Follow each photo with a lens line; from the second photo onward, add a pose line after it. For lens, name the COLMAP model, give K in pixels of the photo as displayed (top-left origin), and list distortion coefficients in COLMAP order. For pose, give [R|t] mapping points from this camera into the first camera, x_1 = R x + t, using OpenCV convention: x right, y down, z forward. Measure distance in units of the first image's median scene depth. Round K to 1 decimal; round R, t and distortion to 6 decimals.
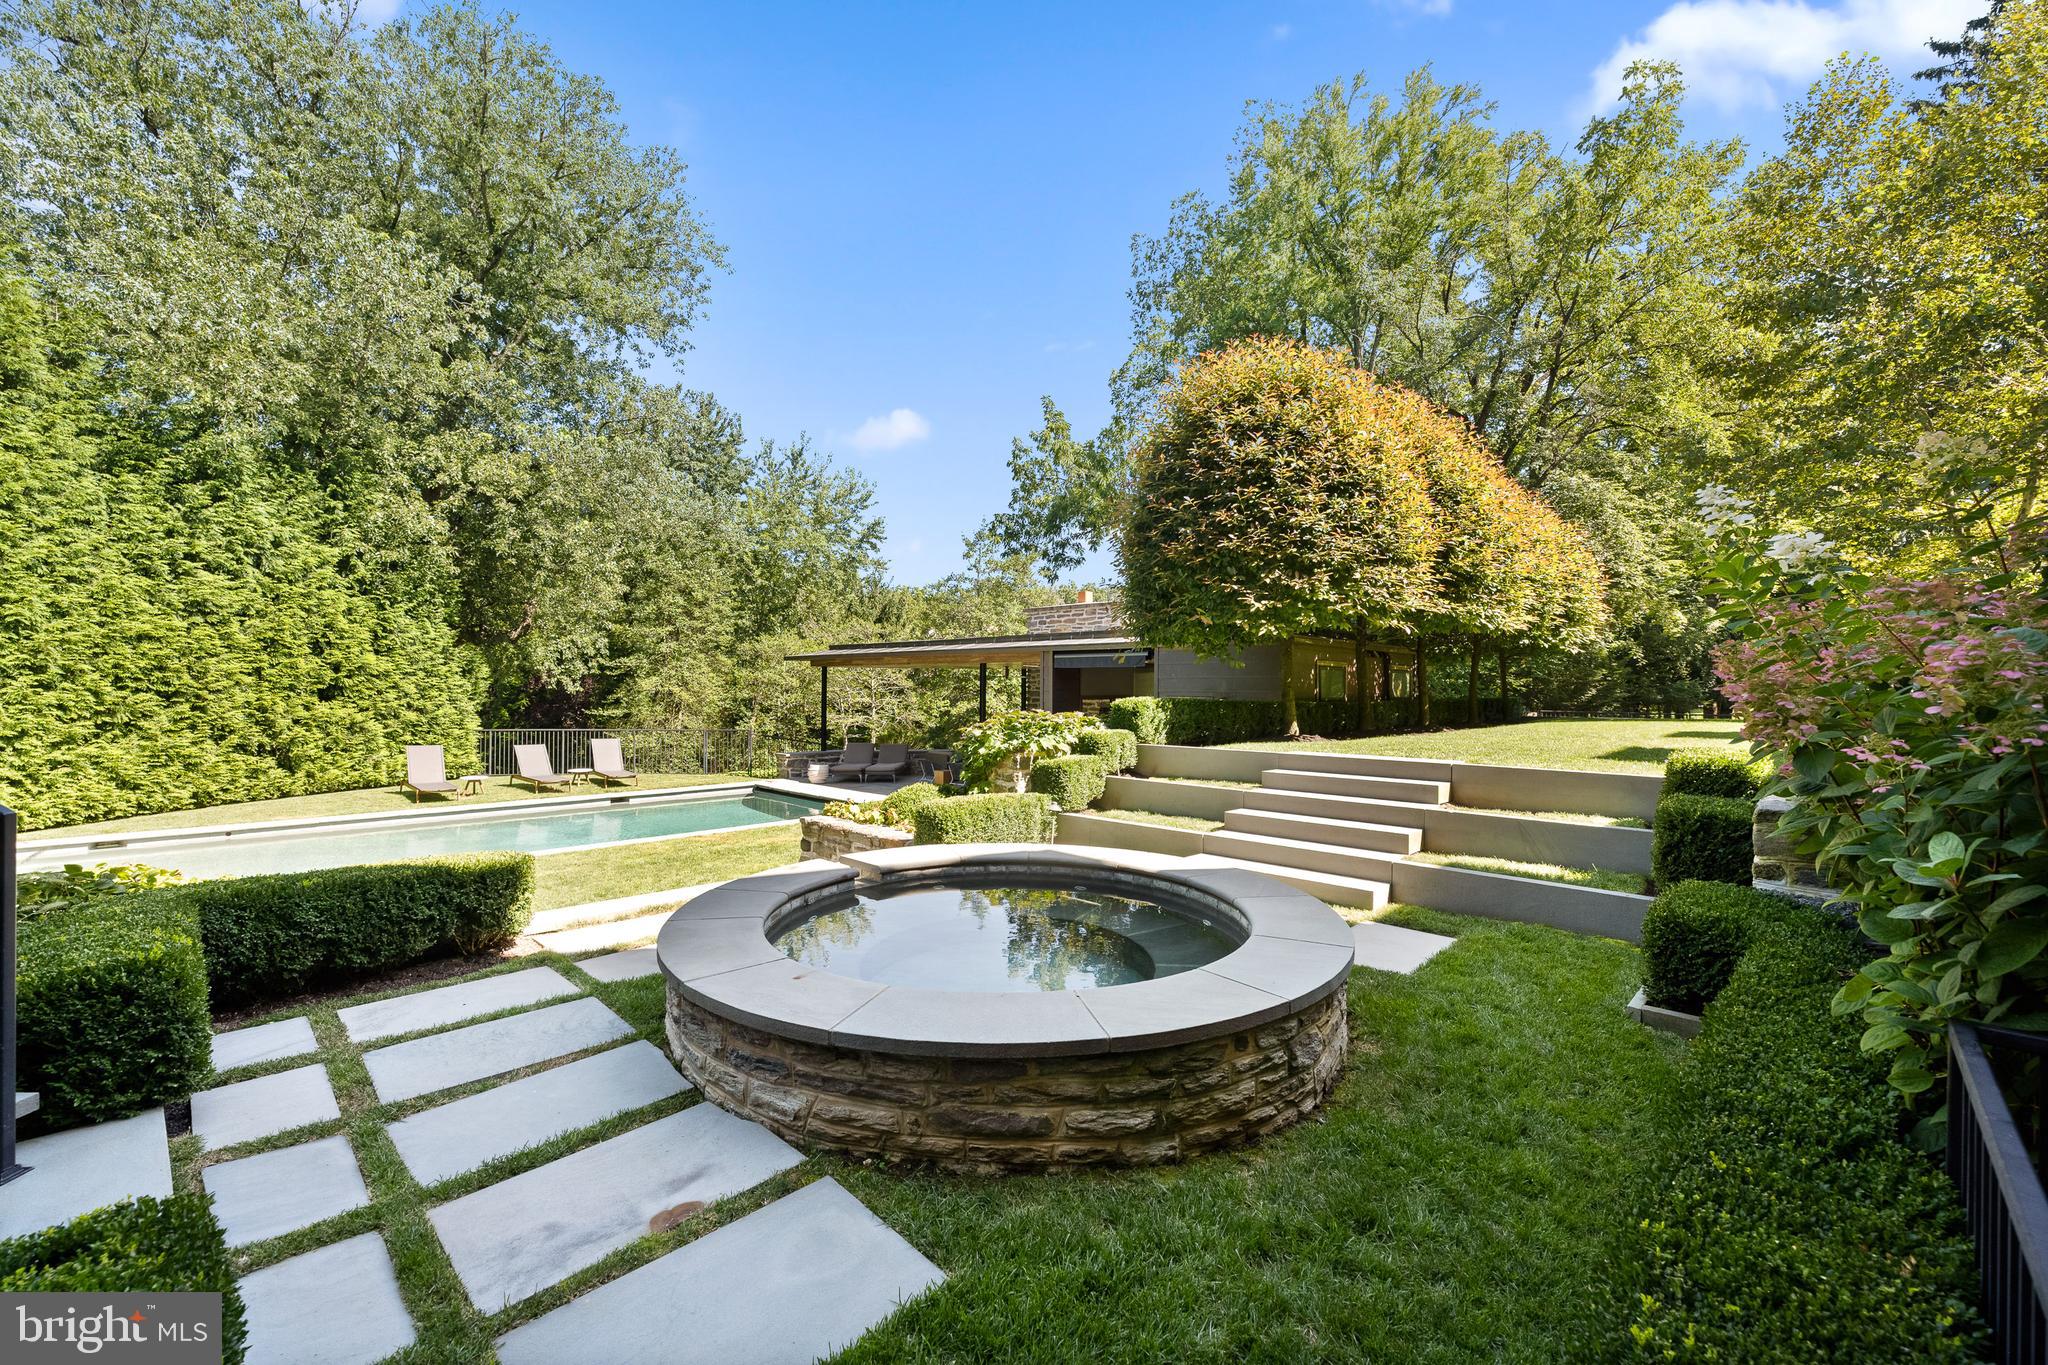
lens RADIAL K [[822.7, 0, 1025.4], [0, 822.7, 684.7], [0, 0, 1]] dist [-0.002155, 0.000043]
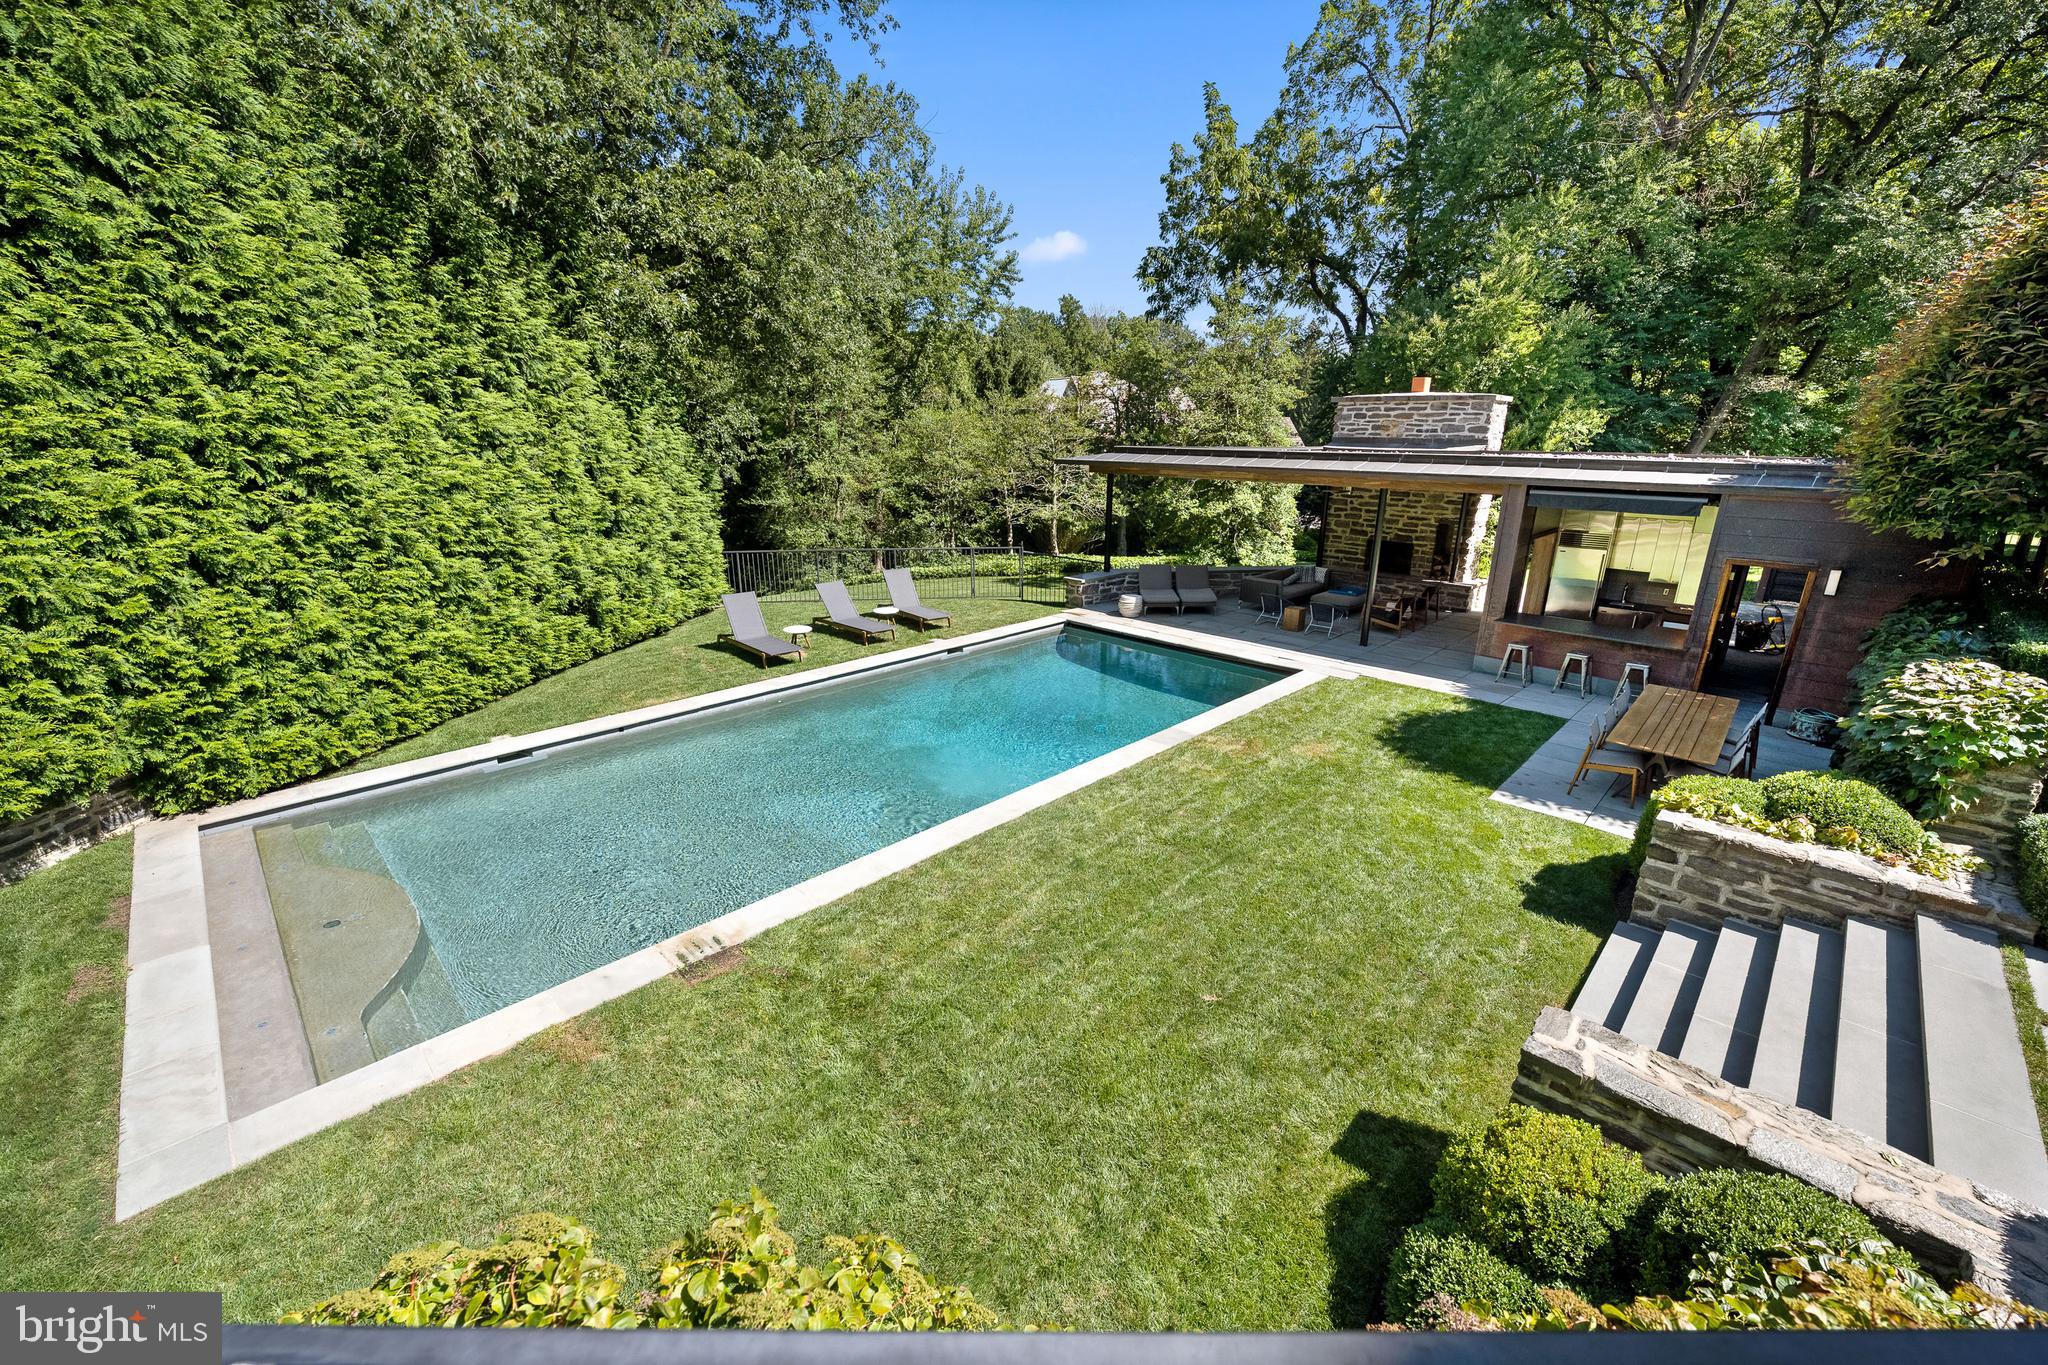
lens RADIAL K [[822.7, 0, 1029.8], [0, 822.7, 682.3], [0, 0, 1]] dist [-0.002155, 0.000043]
pose [[0.999961, -0.000731, -0.008852, -0.438193], [0.003341, 0.954387, 0.298553, -0.095749], [0.008230, -0.298571, 0.954352, 0.166101]]
